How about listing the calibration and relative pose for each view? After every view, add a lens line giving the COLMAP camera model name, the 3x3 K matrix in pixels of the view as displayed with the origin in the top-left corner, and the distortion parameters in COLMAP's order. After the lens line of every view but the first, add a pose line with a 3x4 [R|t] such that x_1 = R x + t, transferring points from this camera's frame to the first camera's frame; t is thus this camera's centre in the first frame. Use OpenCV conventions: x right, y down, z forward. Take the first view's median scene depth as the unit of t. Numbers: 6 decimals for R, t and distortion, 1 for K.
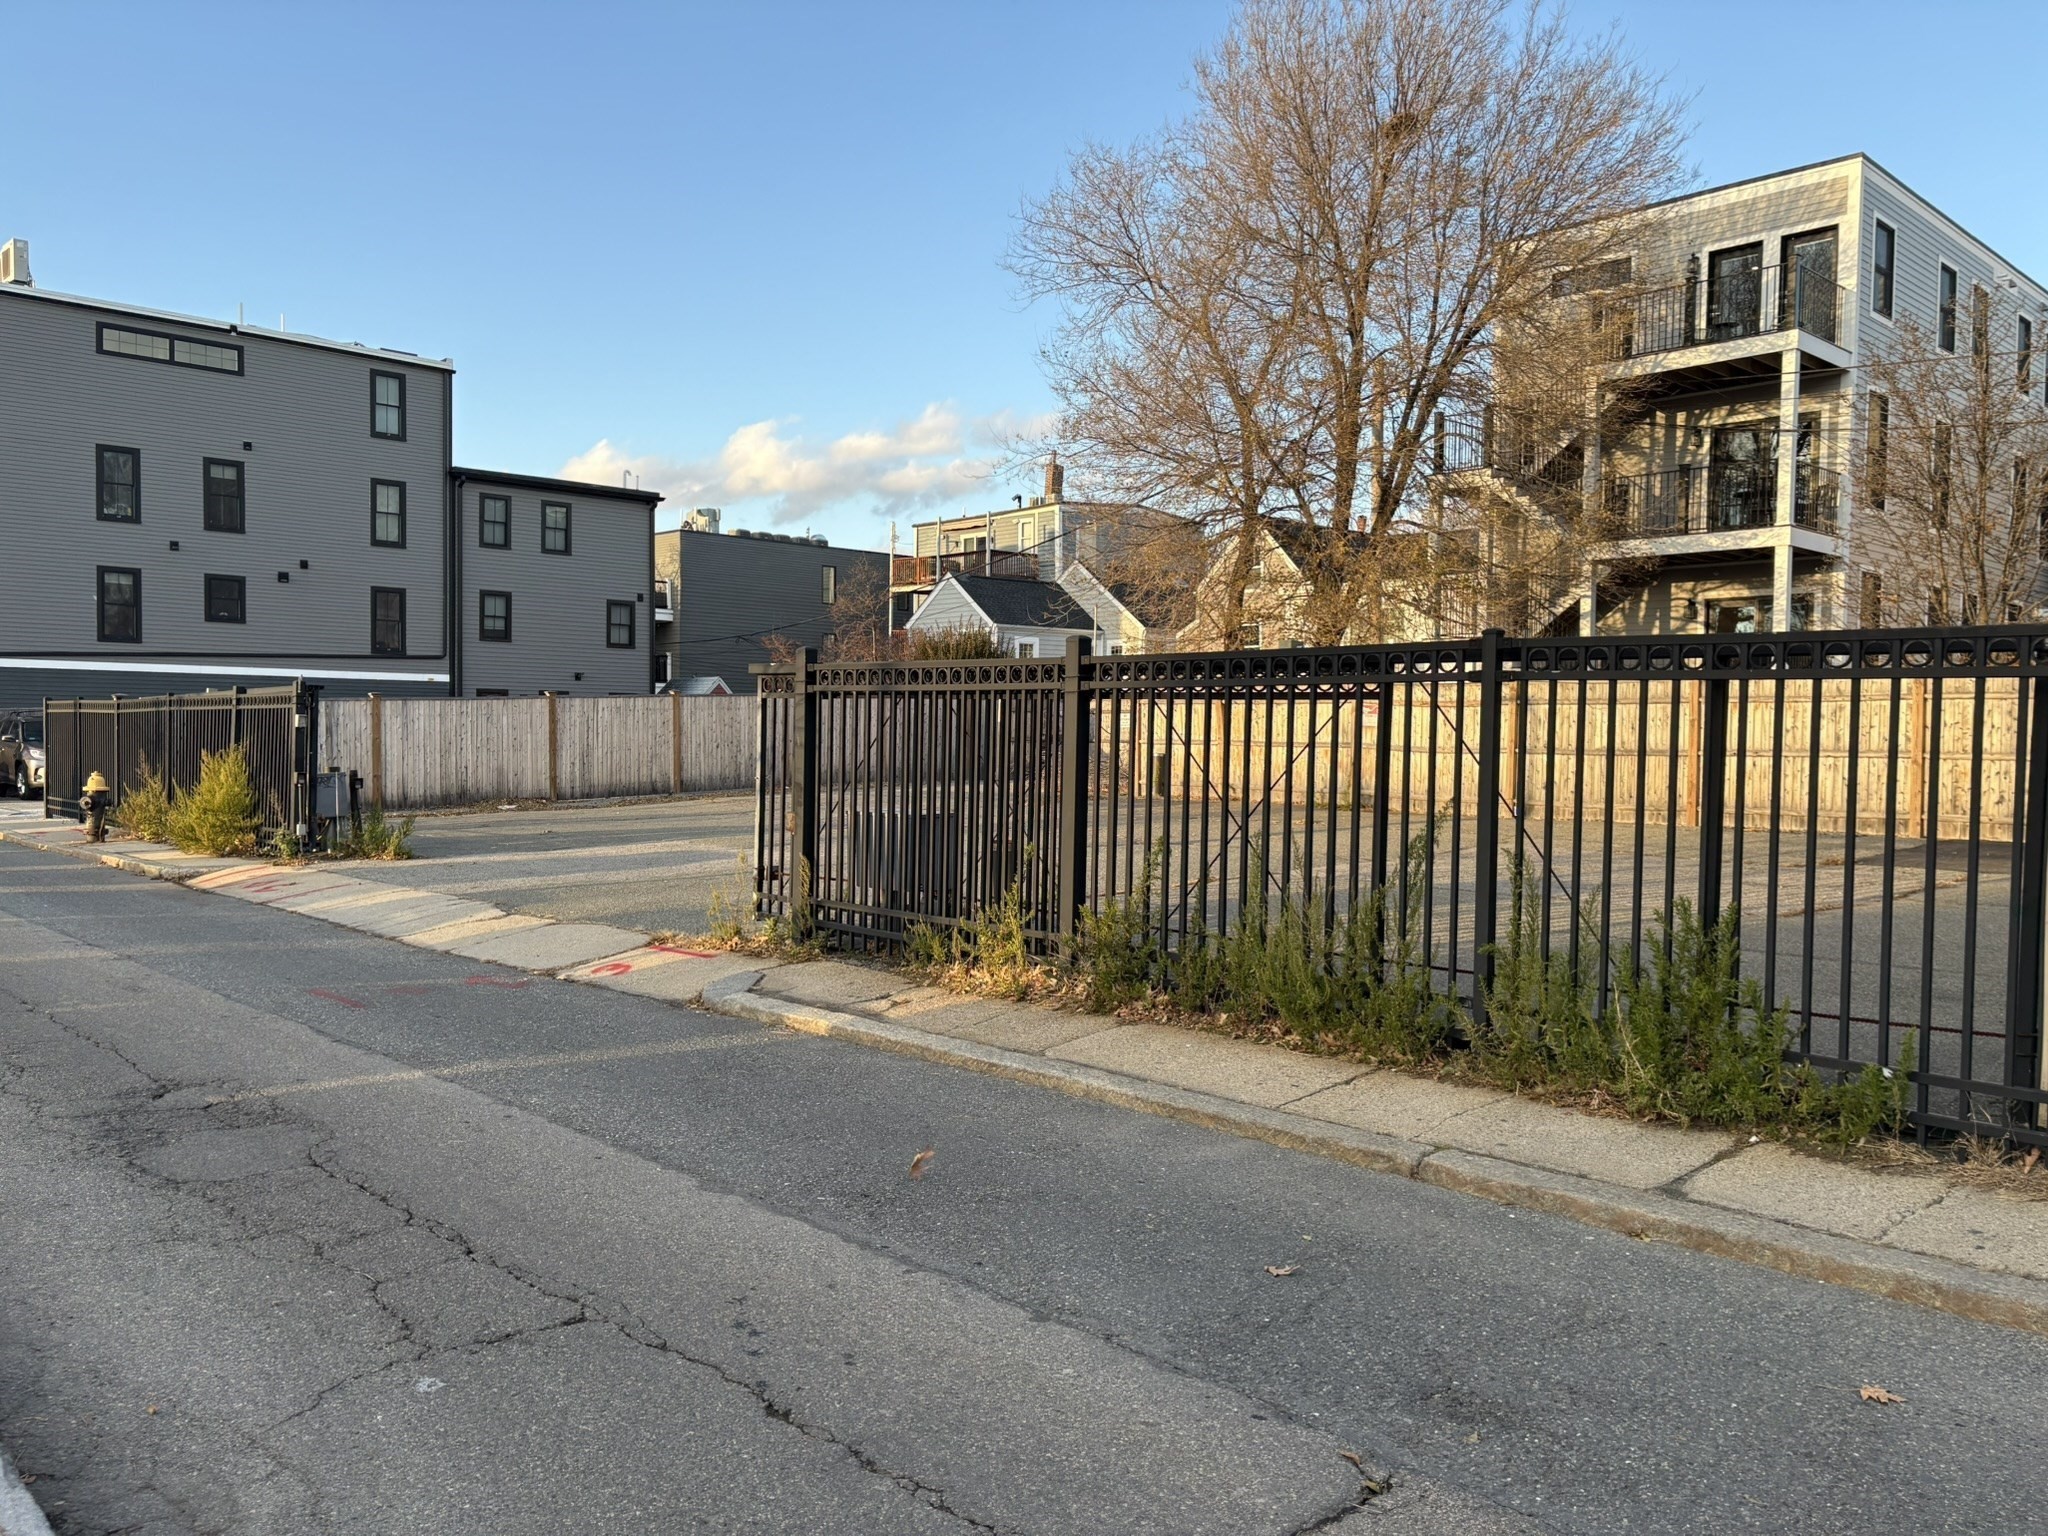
lens RADIAL K [[1561.1, 0, 1024.0], [0, 1561.1, 768.0], [0, 0, 1]] dist [0.029542, -0.005017]
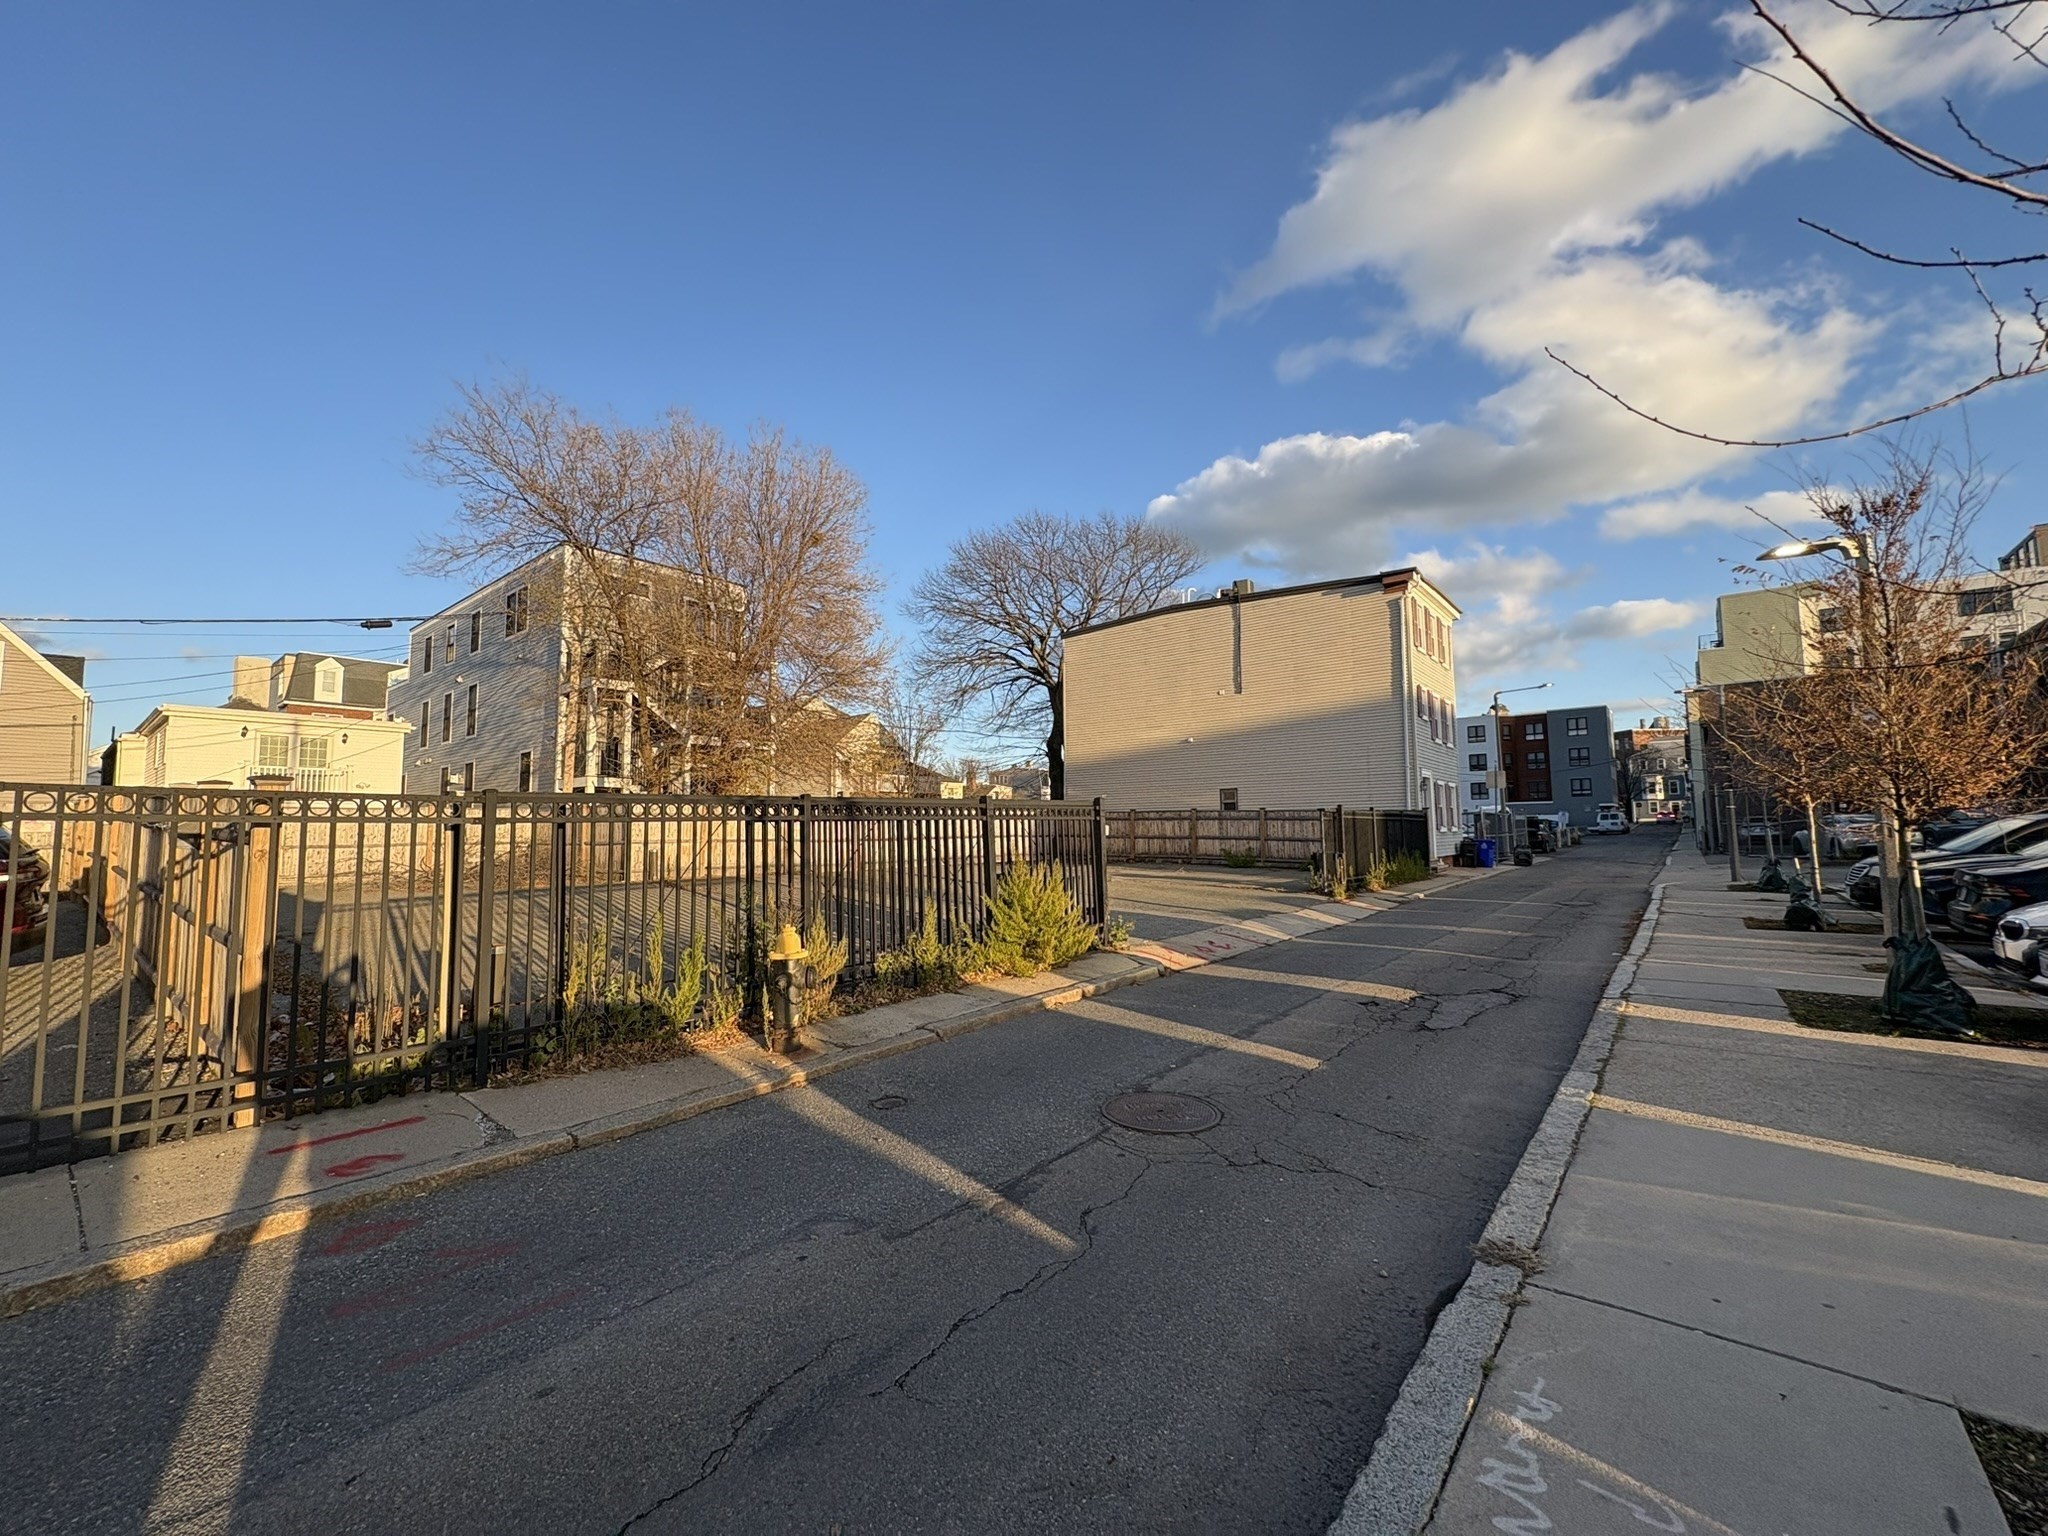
lens RADIAL K [[810.0, 0, 1024.0], [0, 810.0, 768.0], [0, 0, 1]] dist [-0.002881, 0.000688]
pose [[-0.125893, 0.065737, 0.989863, -0.513503], [0.031710, 0.997559, -0.062215, -0.020871], [-0.991537, 0.023557, -0.127670, 0.540950]]
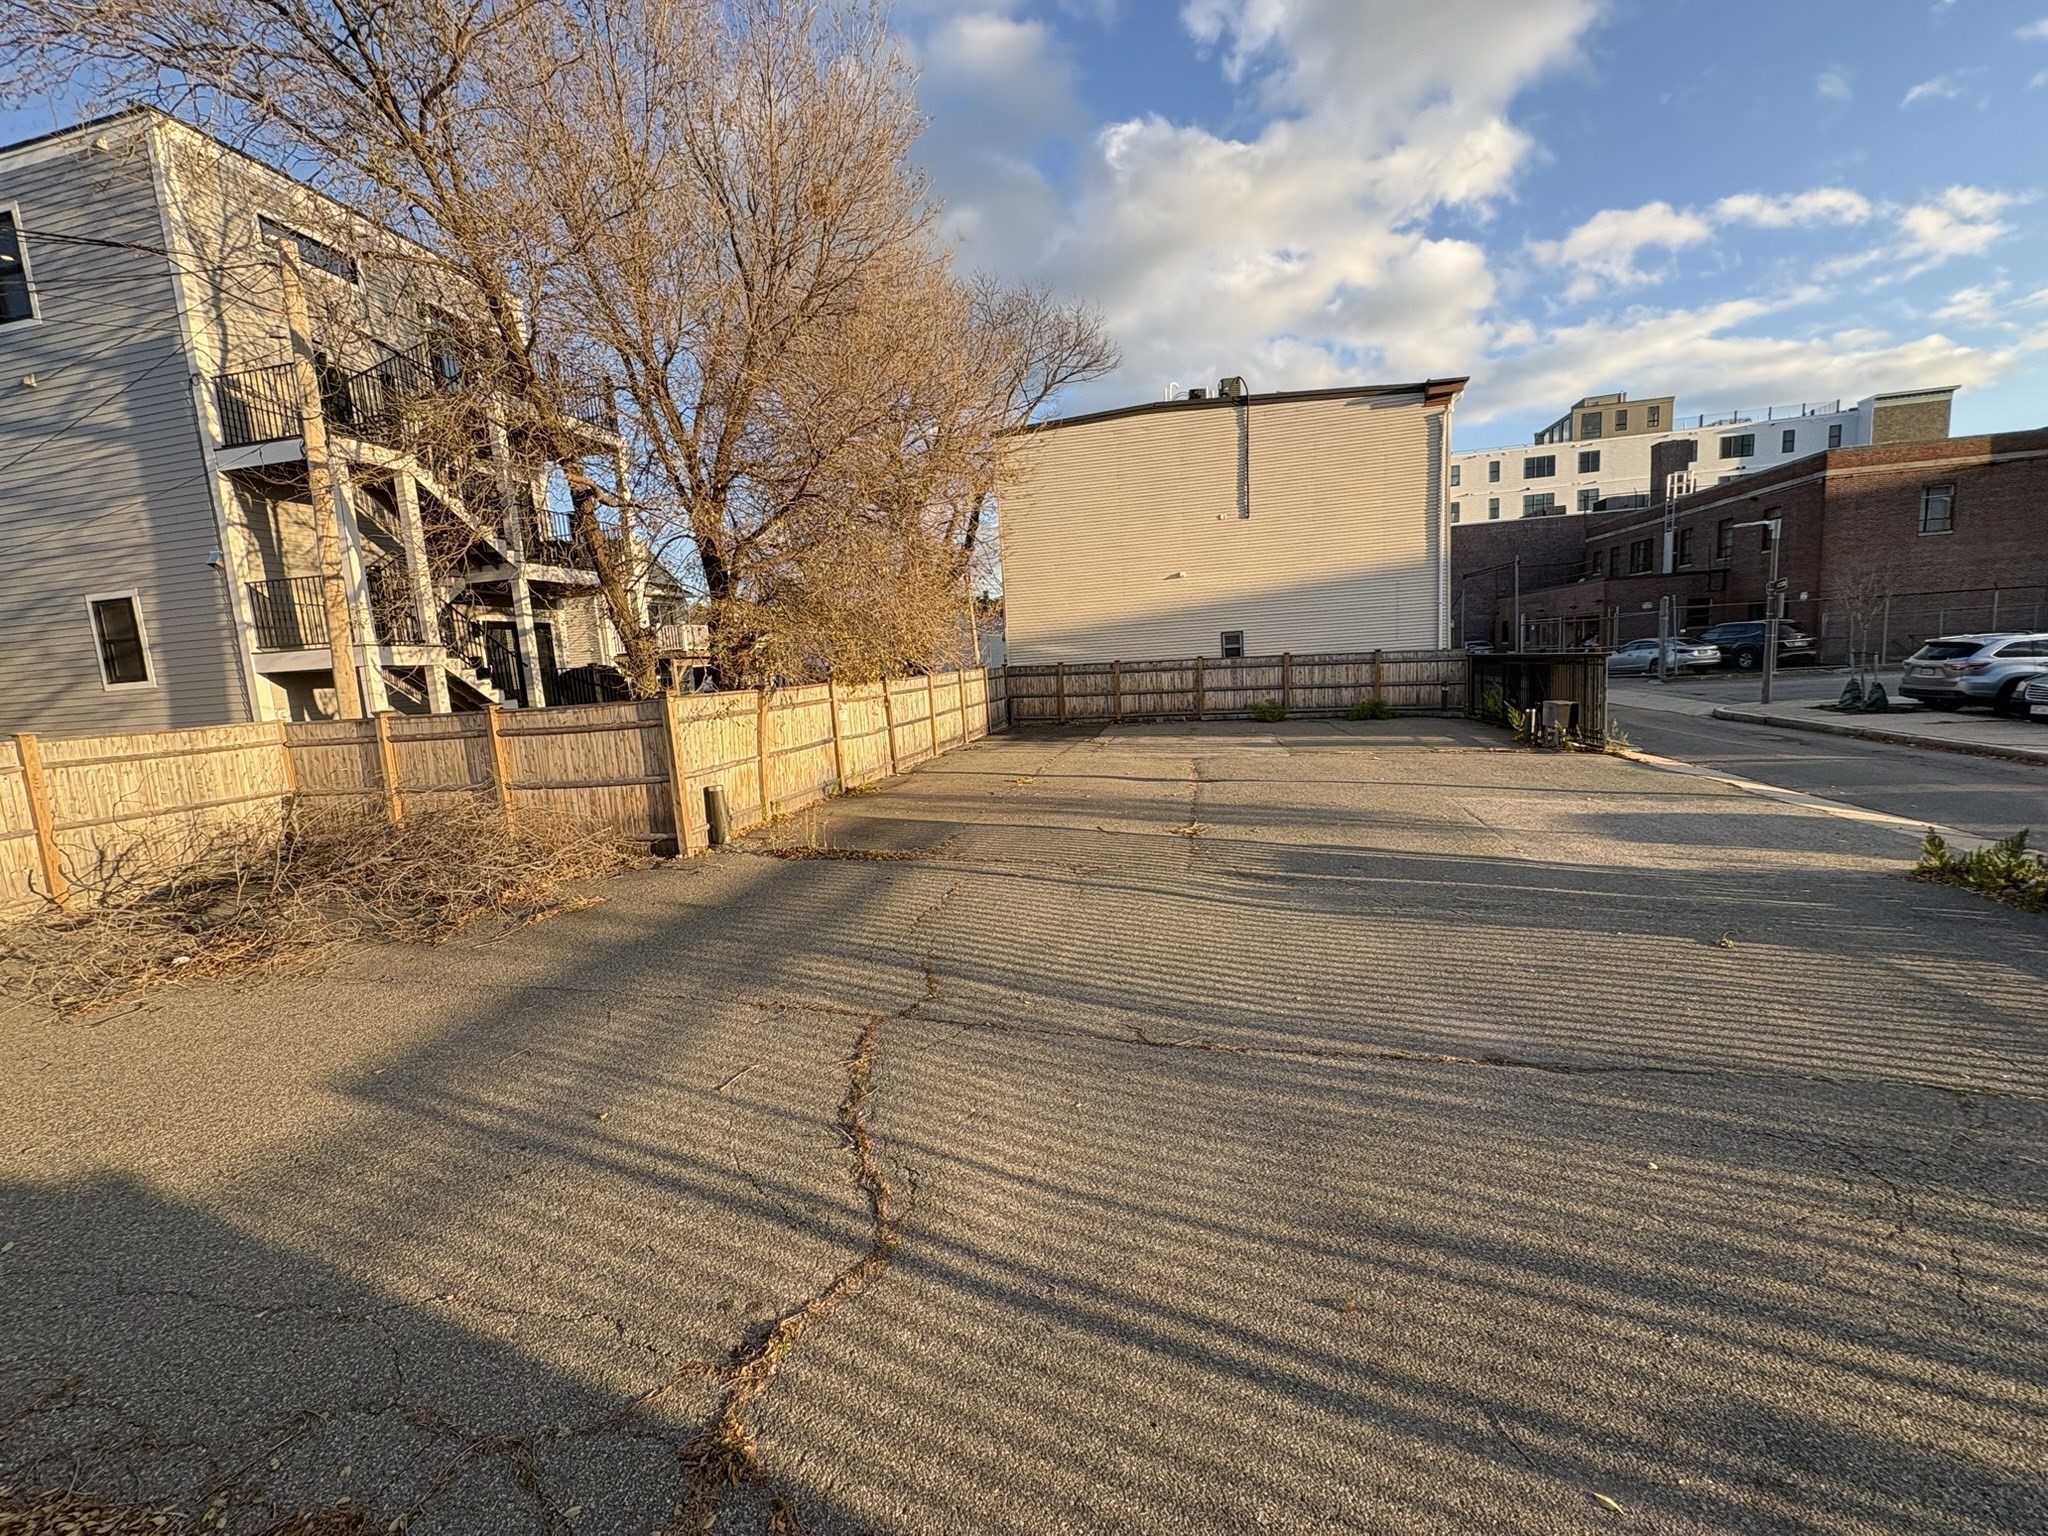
lens RADIAL K [[810.0, 0, 1024.0], [0, 810.0, 768.0], [0, 0, 1]] dist [-0.002881, 0.000688]
pose [[-0.562576, -0.088445, 0.822001, -0.229476], [0.073771, 0.984925, 0.156464, -0.050473], [-0.823448, 0.148662, -0.547571, 0.785697]]
